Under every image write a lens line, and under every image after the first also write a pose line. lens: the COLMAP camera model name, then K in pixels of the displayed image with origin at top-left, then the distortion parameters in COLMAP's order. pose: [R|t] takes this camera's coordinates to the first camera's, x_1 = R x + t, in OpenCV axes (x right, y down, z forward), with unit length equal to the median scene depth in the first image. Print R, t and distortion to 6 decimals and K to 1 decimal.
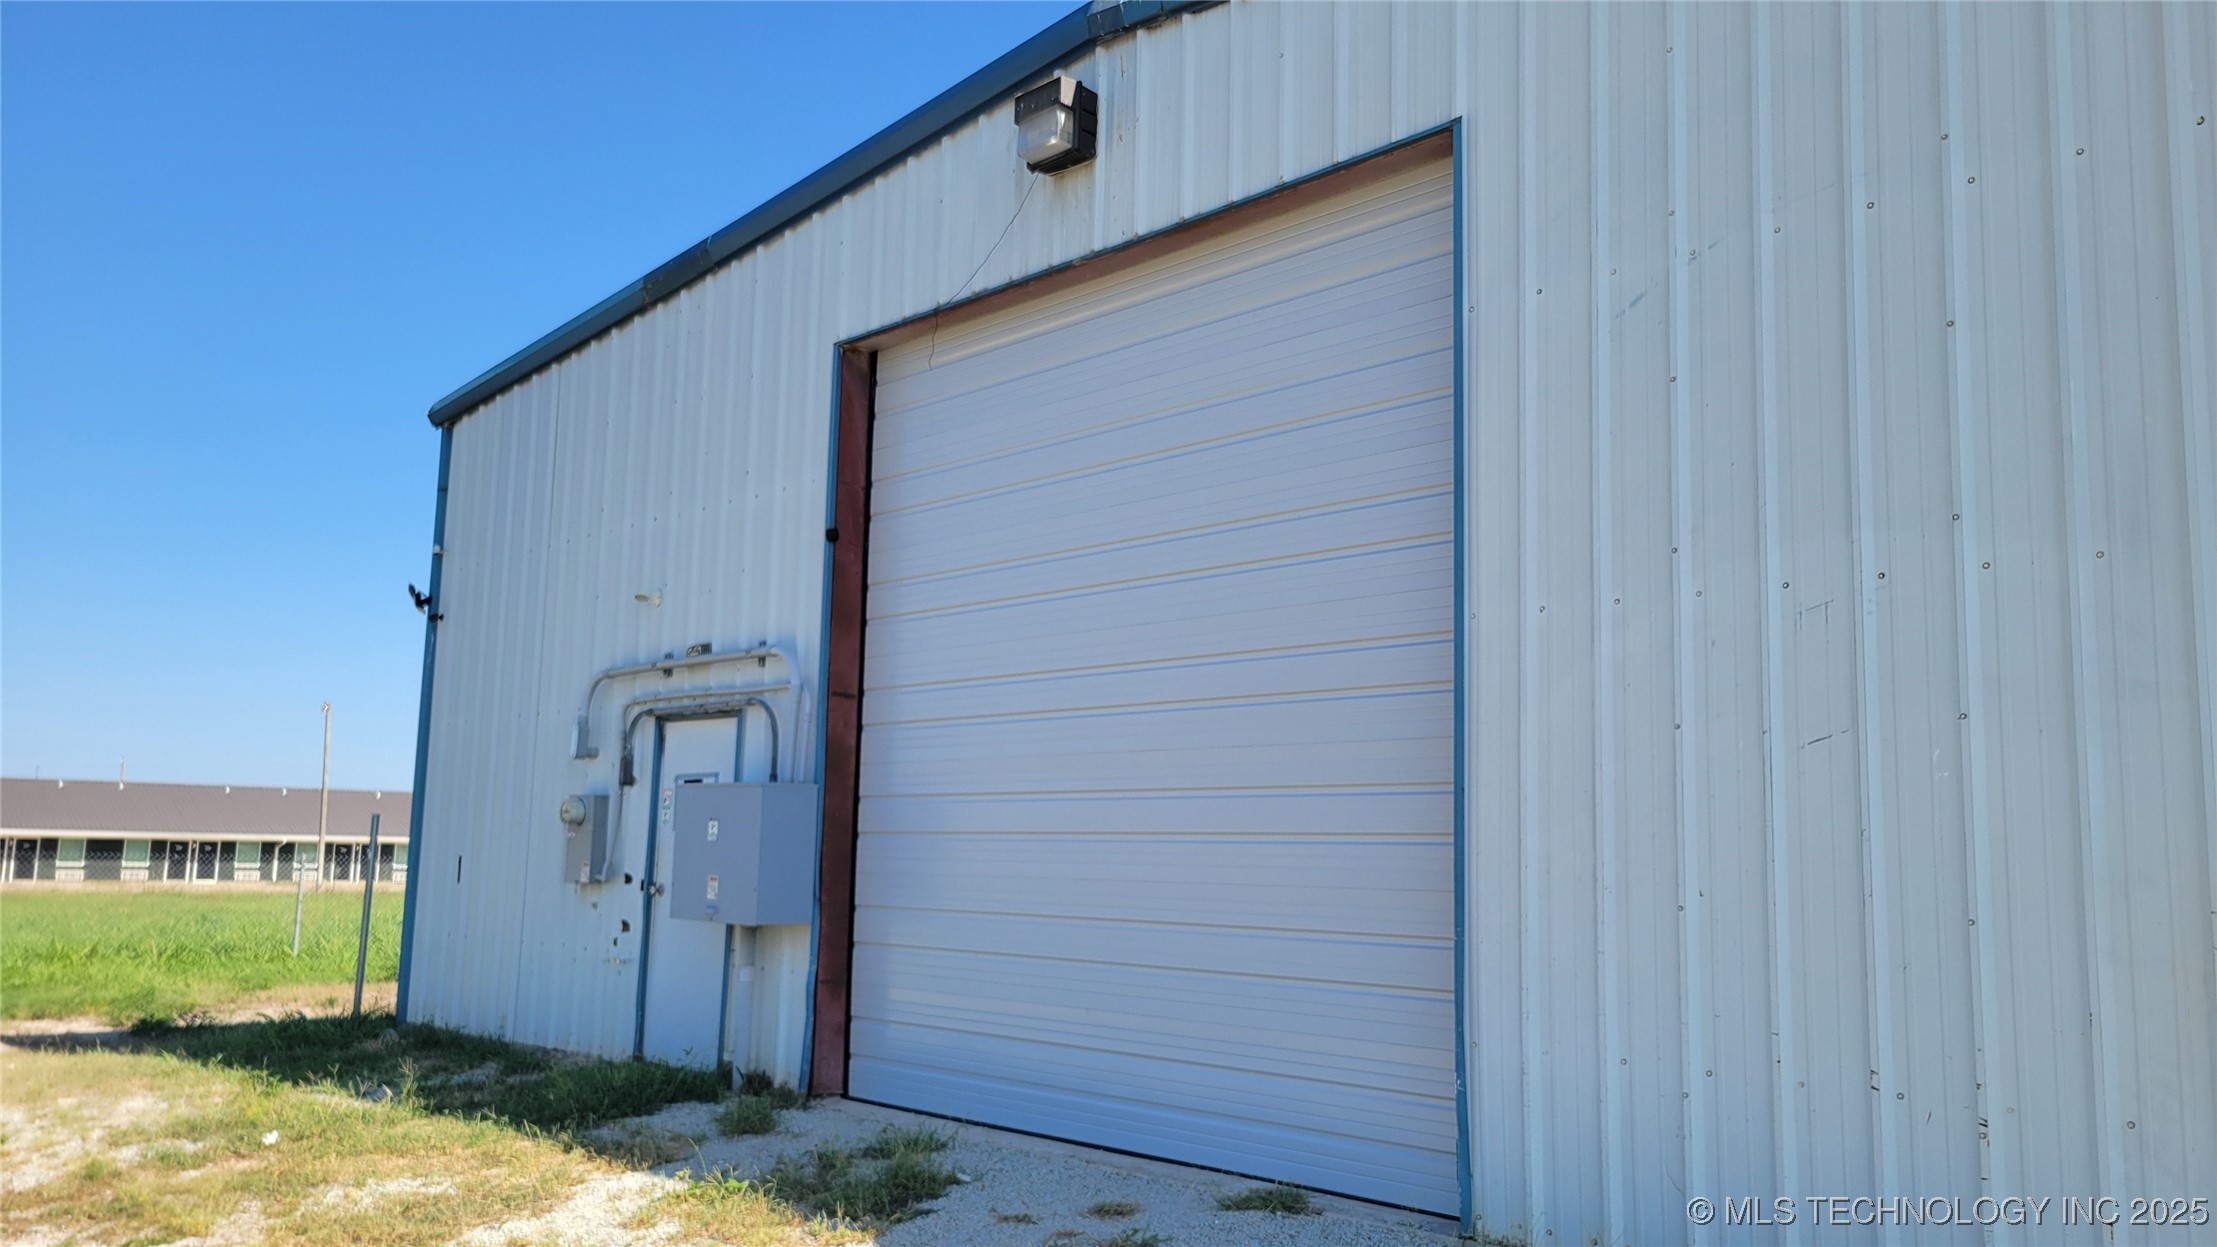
lens RADIAL K [[1693.7, 0, 1108.5], [0, 1693.7, 623.5], [0, 0, 1]] dist [0.009211, 0.006978]
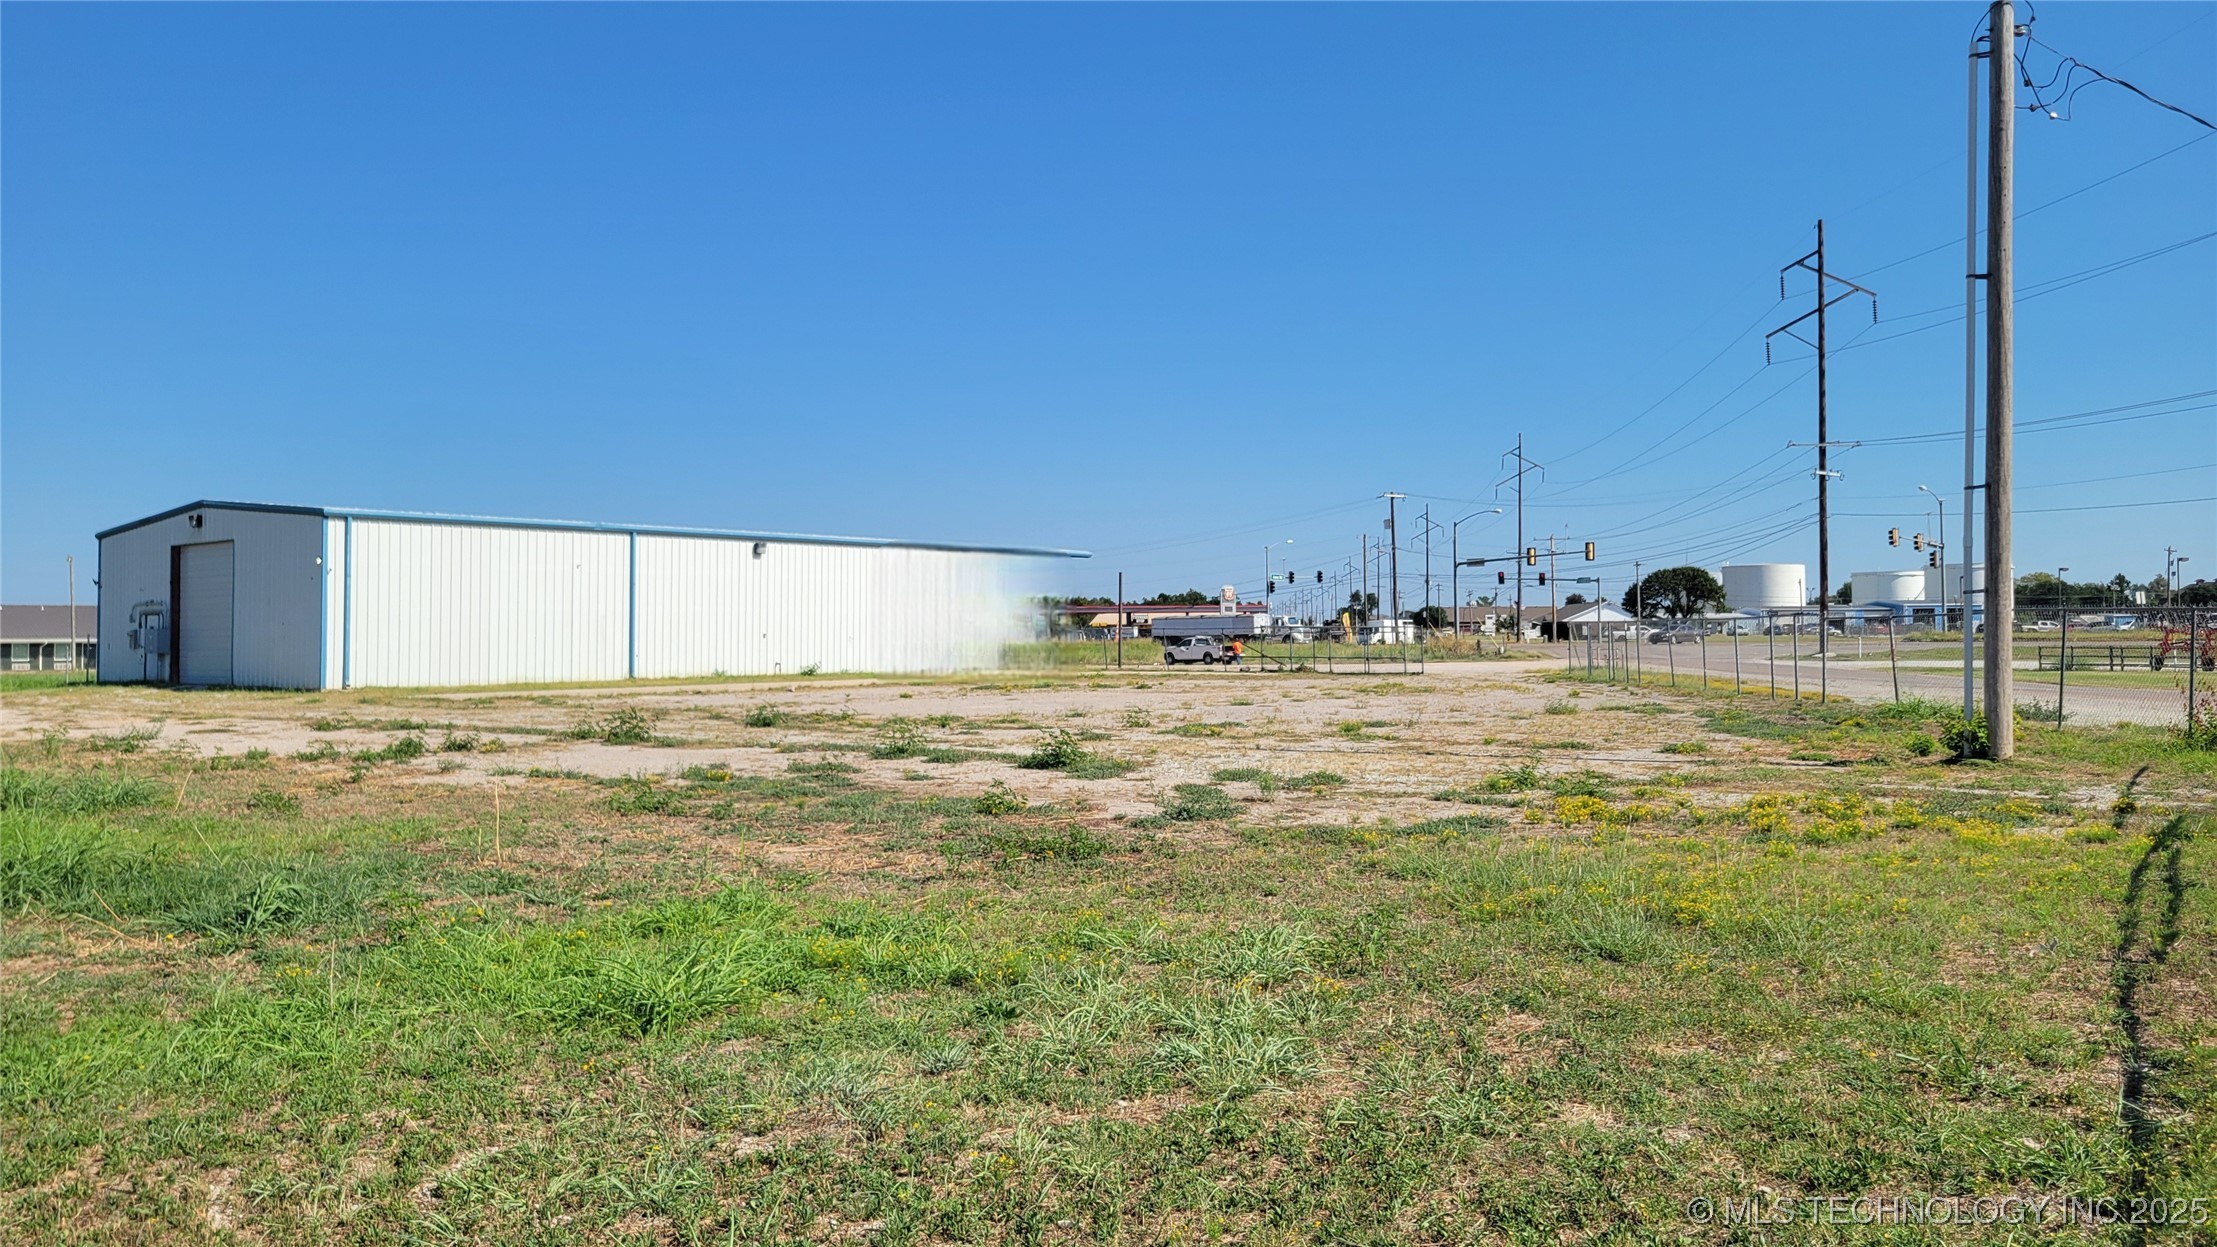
lens RADIAL K [[1691.8, 0, 1104.4], [0, 1691.8, 590.7], [0, 0, 1]] dist [0.089510, -0.104080]
pose [[0.993769, -0.022799, 0.109101, 1.920705], [0.010662, 0.993813, 0.110557, -0.525004], [-0.110947, -0.108705, 0.987863, -4.164943]]
